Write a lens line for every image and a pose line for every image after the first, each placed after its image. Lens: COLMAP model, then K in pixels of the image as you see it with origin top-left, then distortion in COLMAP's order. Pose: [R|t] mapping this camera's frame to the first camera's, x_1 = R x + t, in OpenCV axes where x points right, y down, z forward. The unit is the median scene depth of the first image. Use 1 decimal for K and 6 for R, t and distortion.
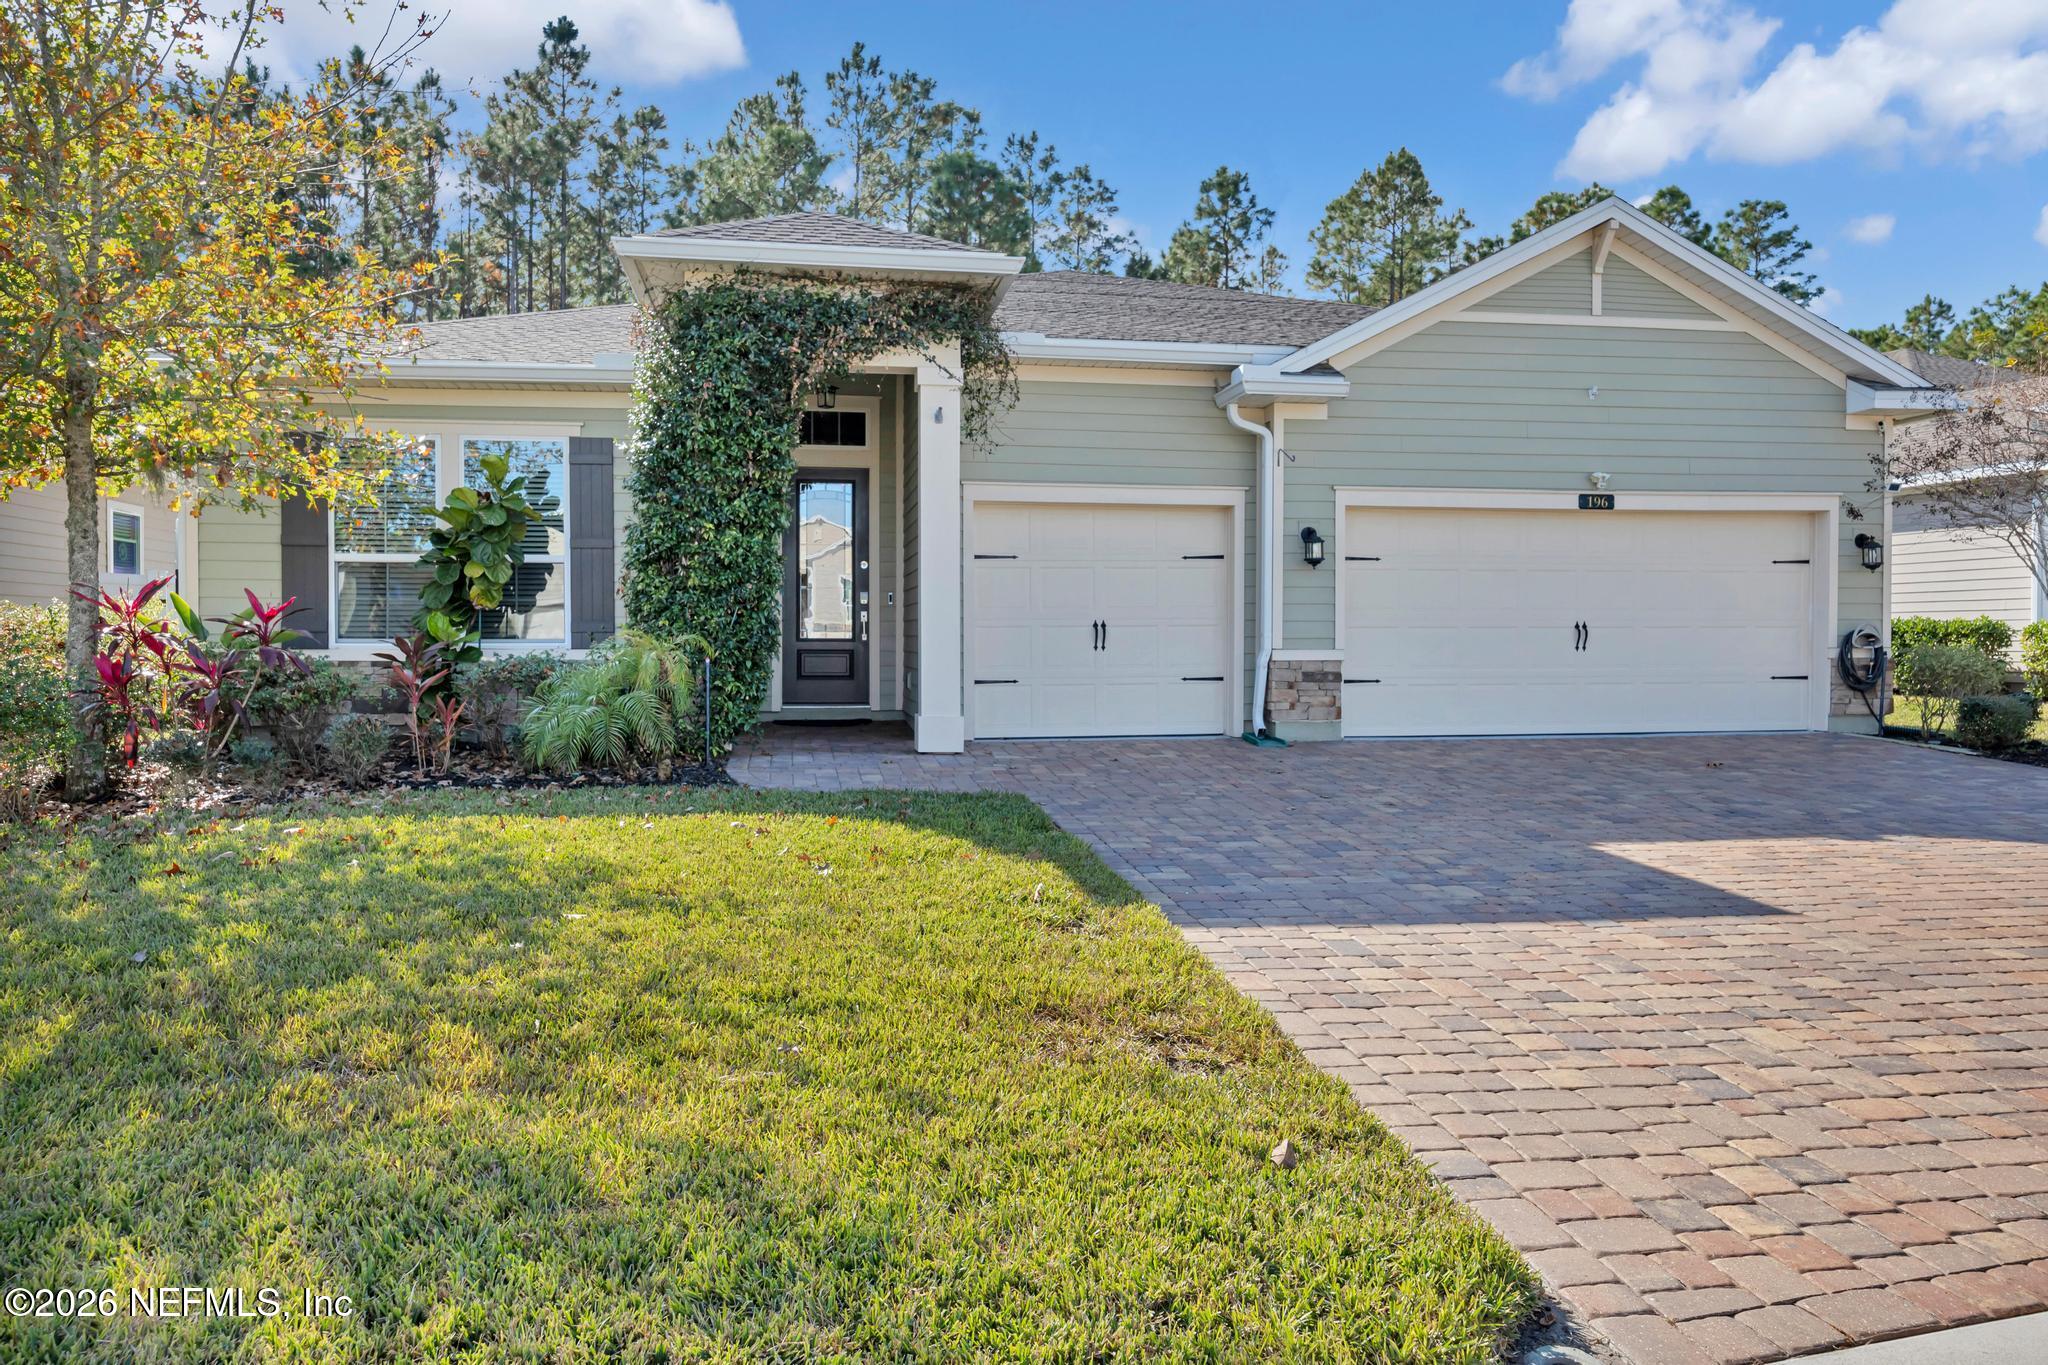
lens RADIAL K [[1394.6, 0, 1019.6], [0, 1394.6, 640.4], [0, 0, 1]] dist [0.040453, 0.000104]
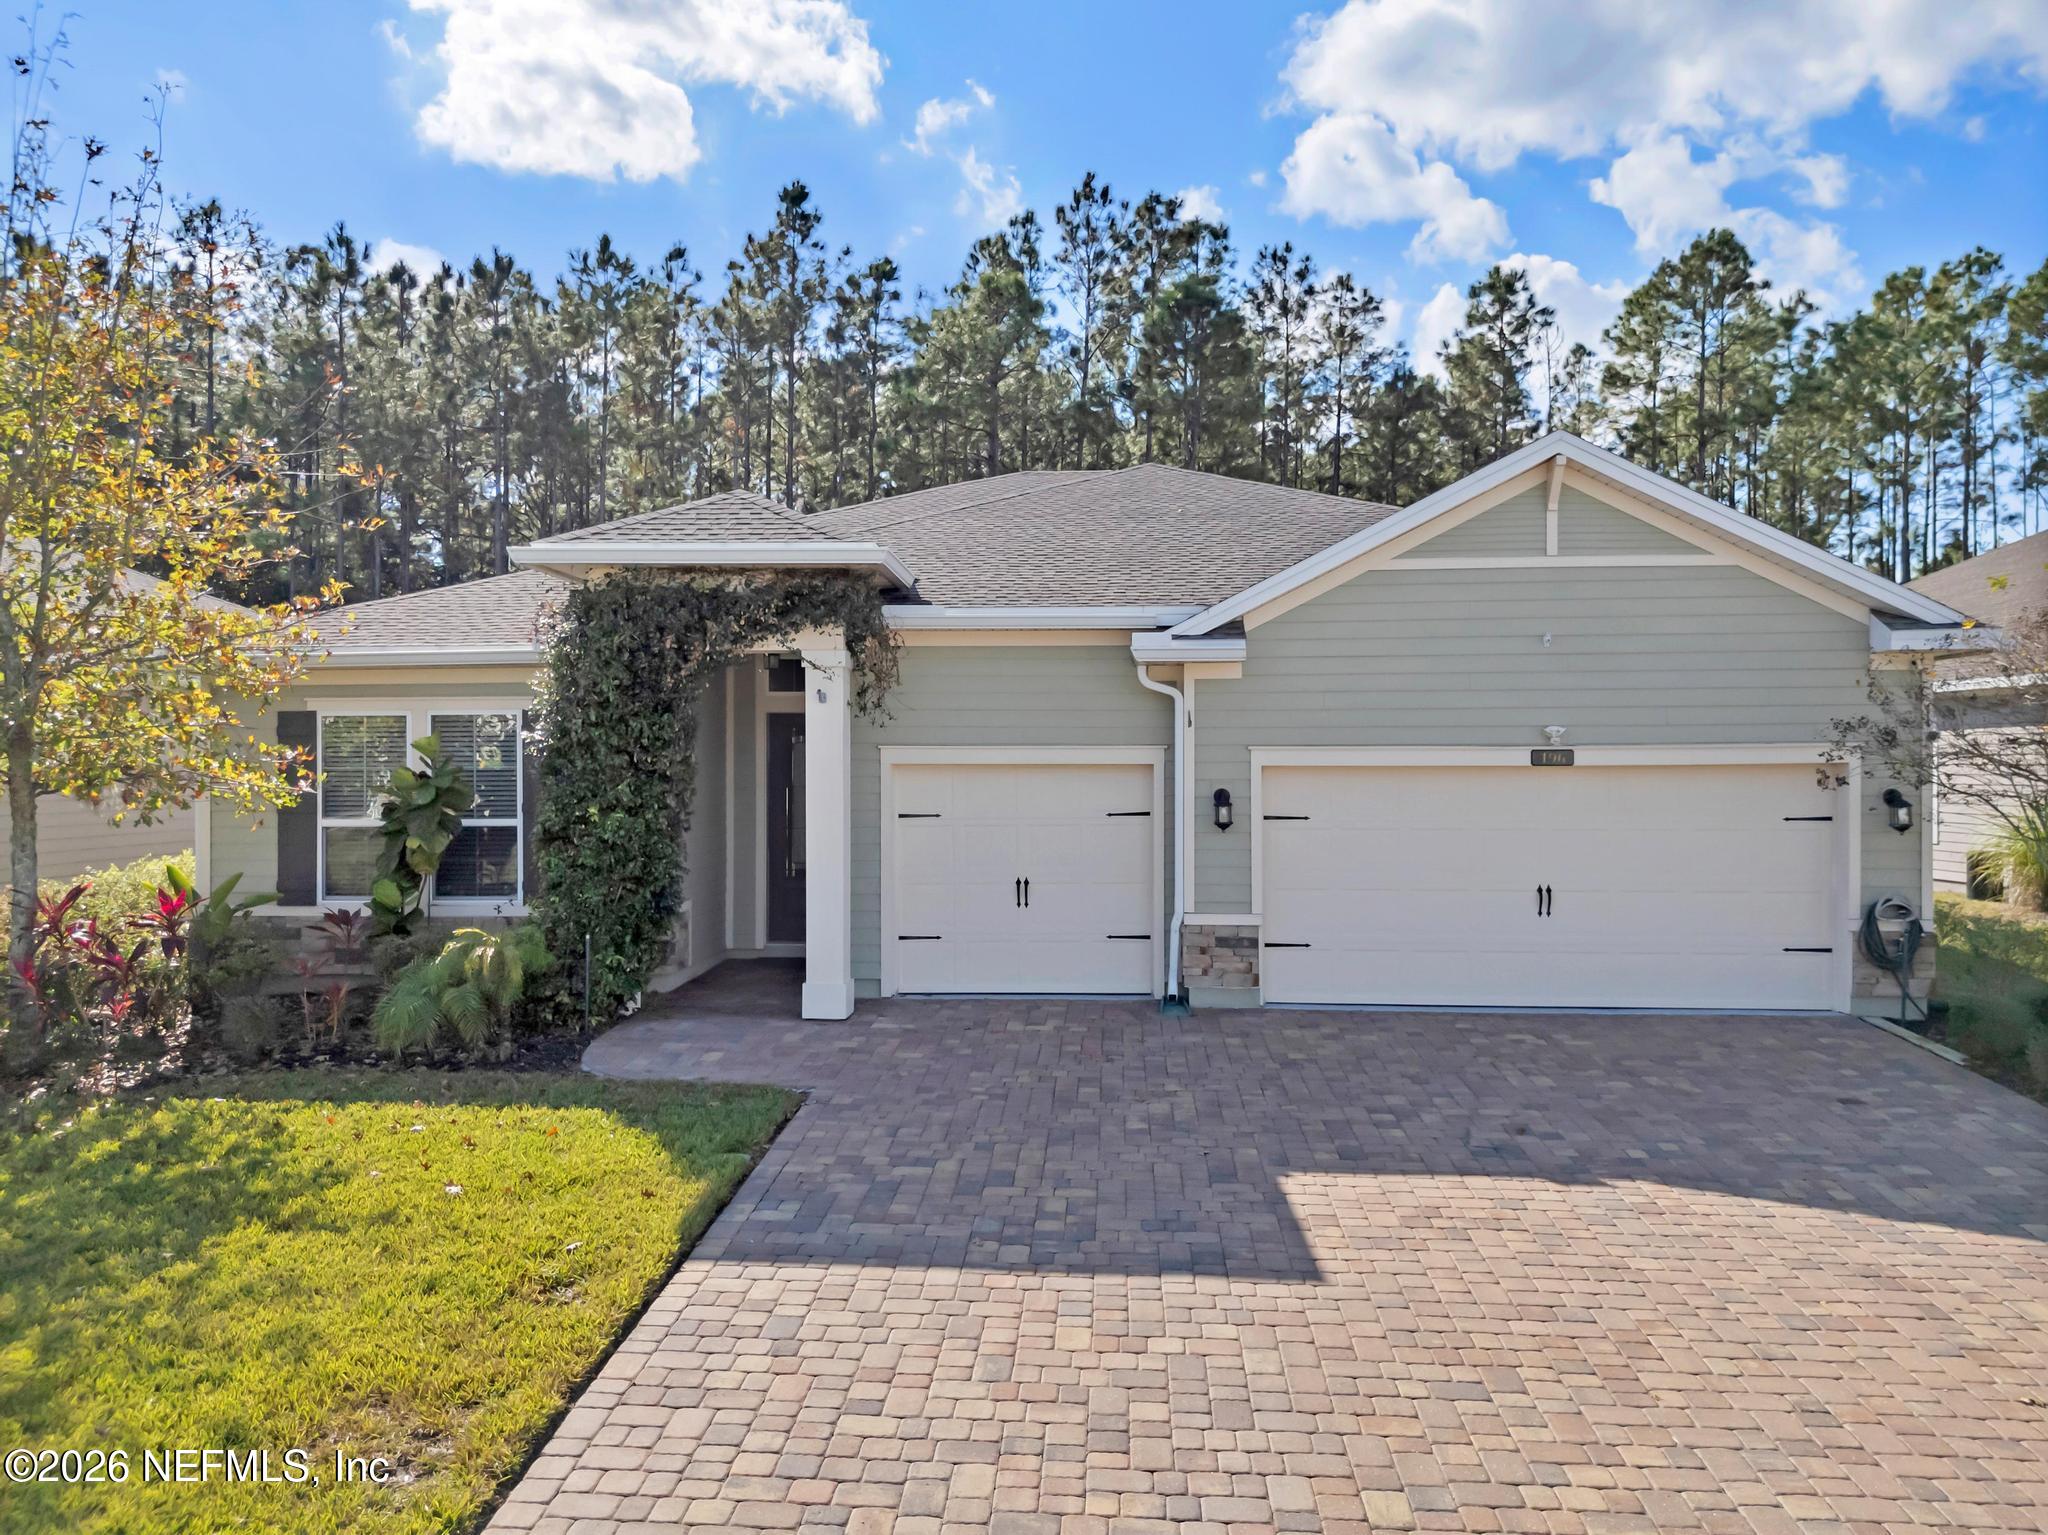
lens RADIAL K [[1486.5, 0, 1010.0], [0, 1486.5, 769.3], [0, 0, 1]] dist [0.105156, -0.110094]
pose [[0.971377, -0.000521, -0.237542, 0.298403], [0.001862, 0.999984, 0.005422, -0.096671], [0.237536, -0.005709, 0.971362, -0.043552]]
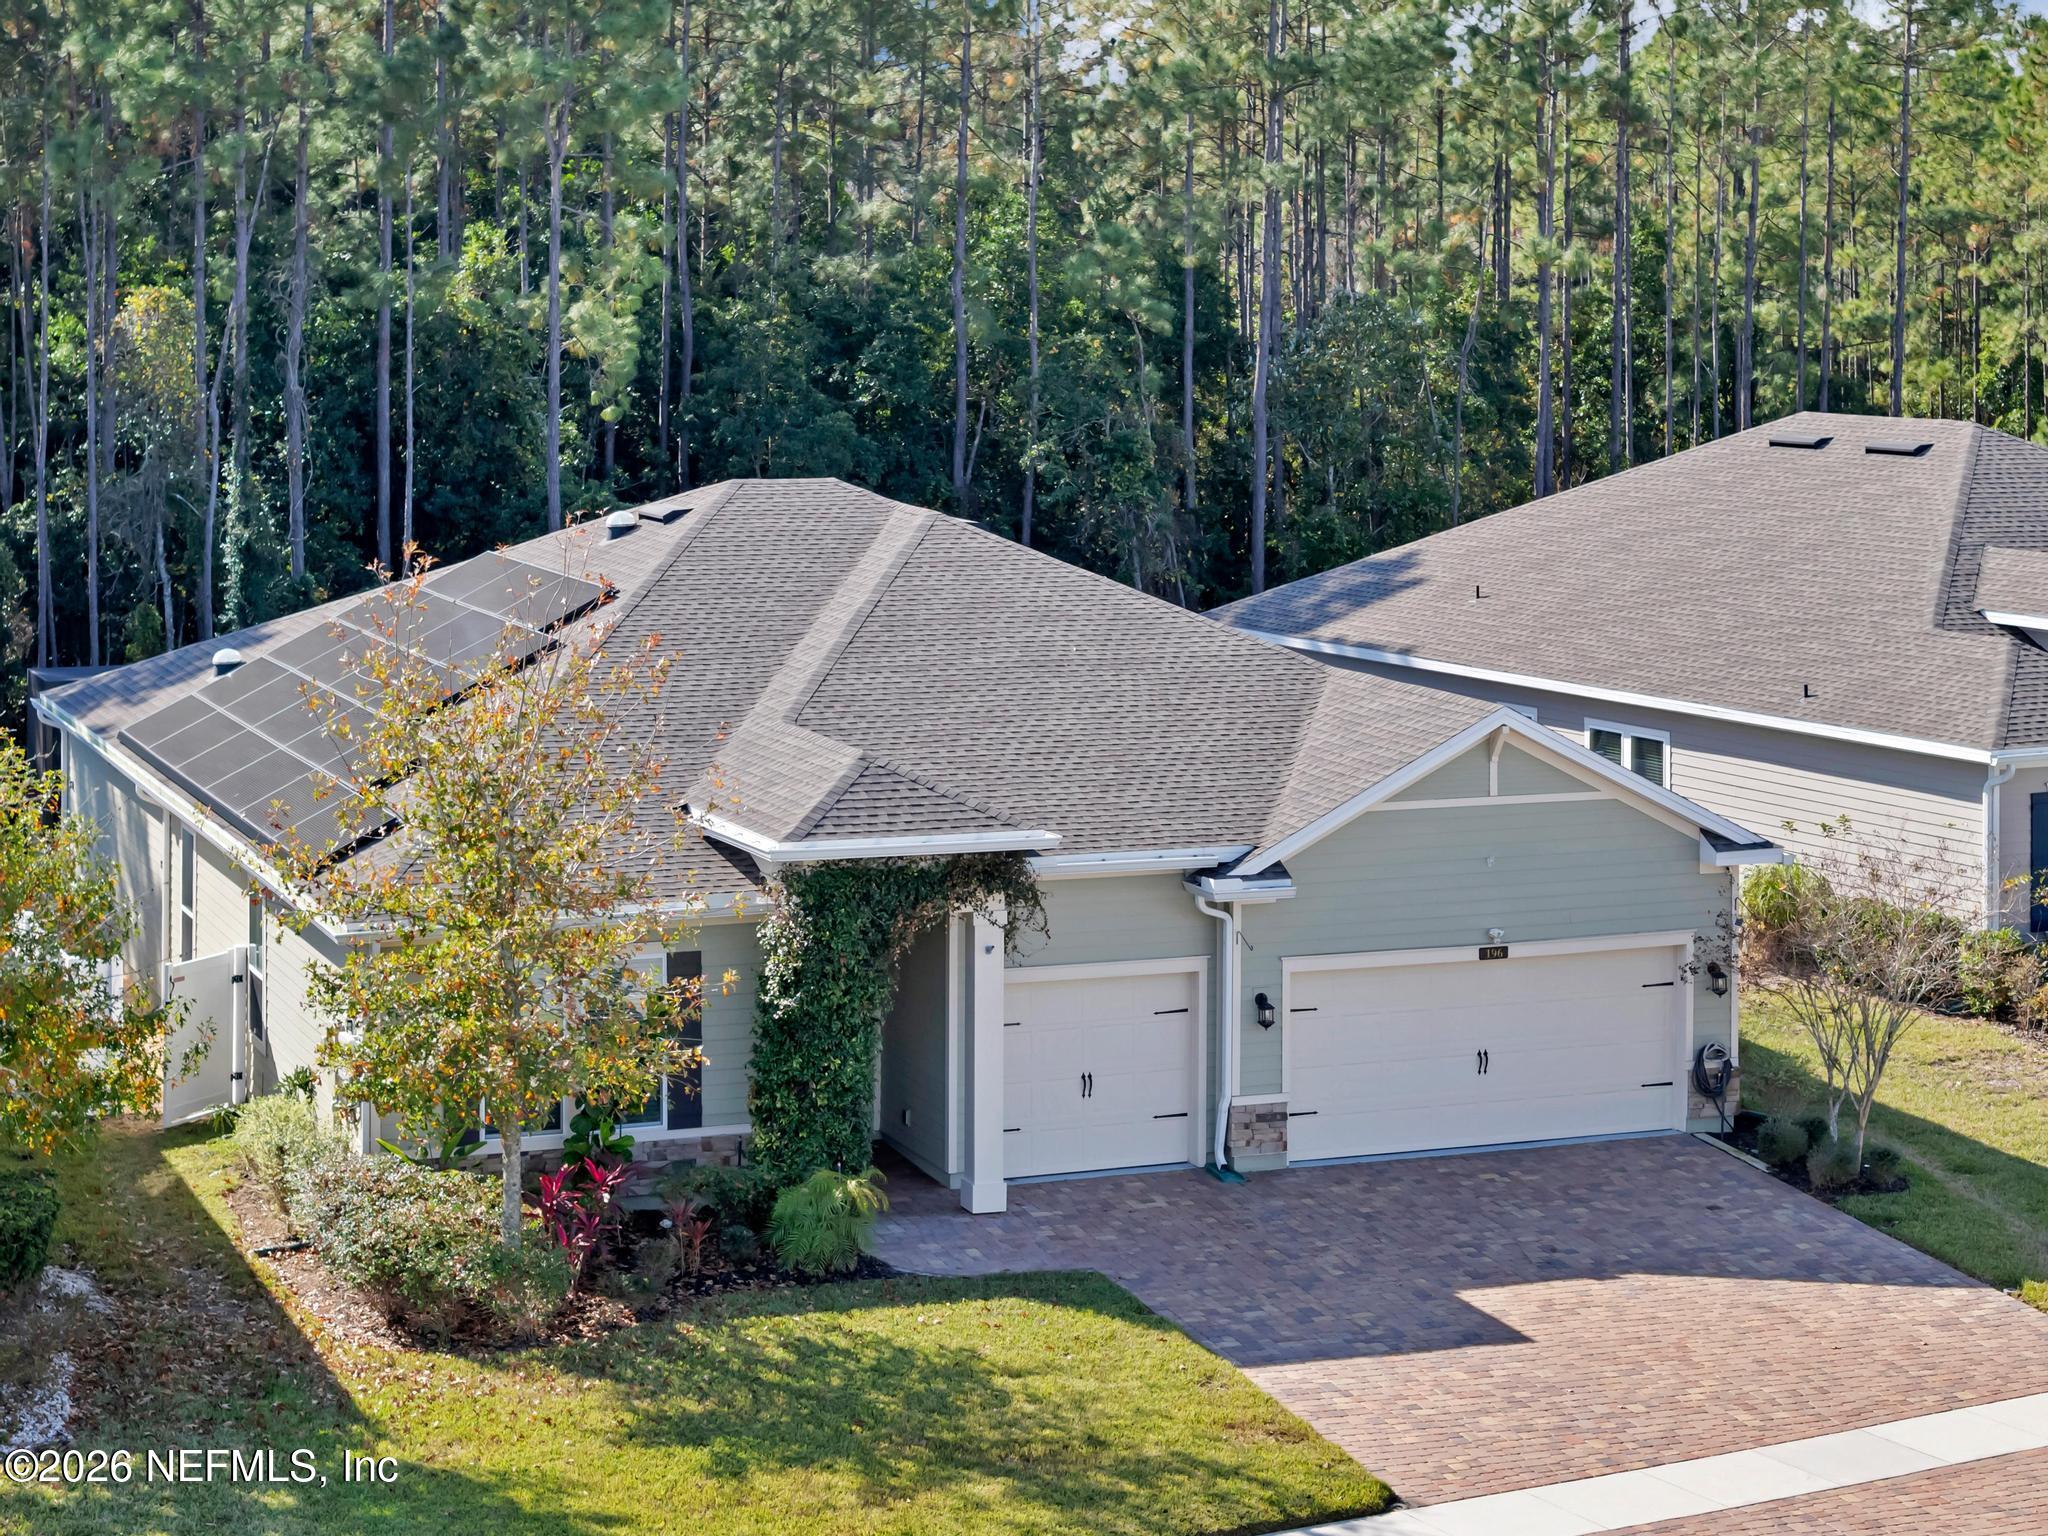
lens RADIAL K [[4160.0, 0, 1025.1], [0, 4160.0, 639.2], [0, 0, 1]] dist [0.658015, -4.134481]
pose [[0.977532, -0.022423, 0.209589, -0.705031], [0.001481, 0.995032, 0.099549, -0.710145], [-0.210780, -0.097002, 0.972709, -2.316167]]
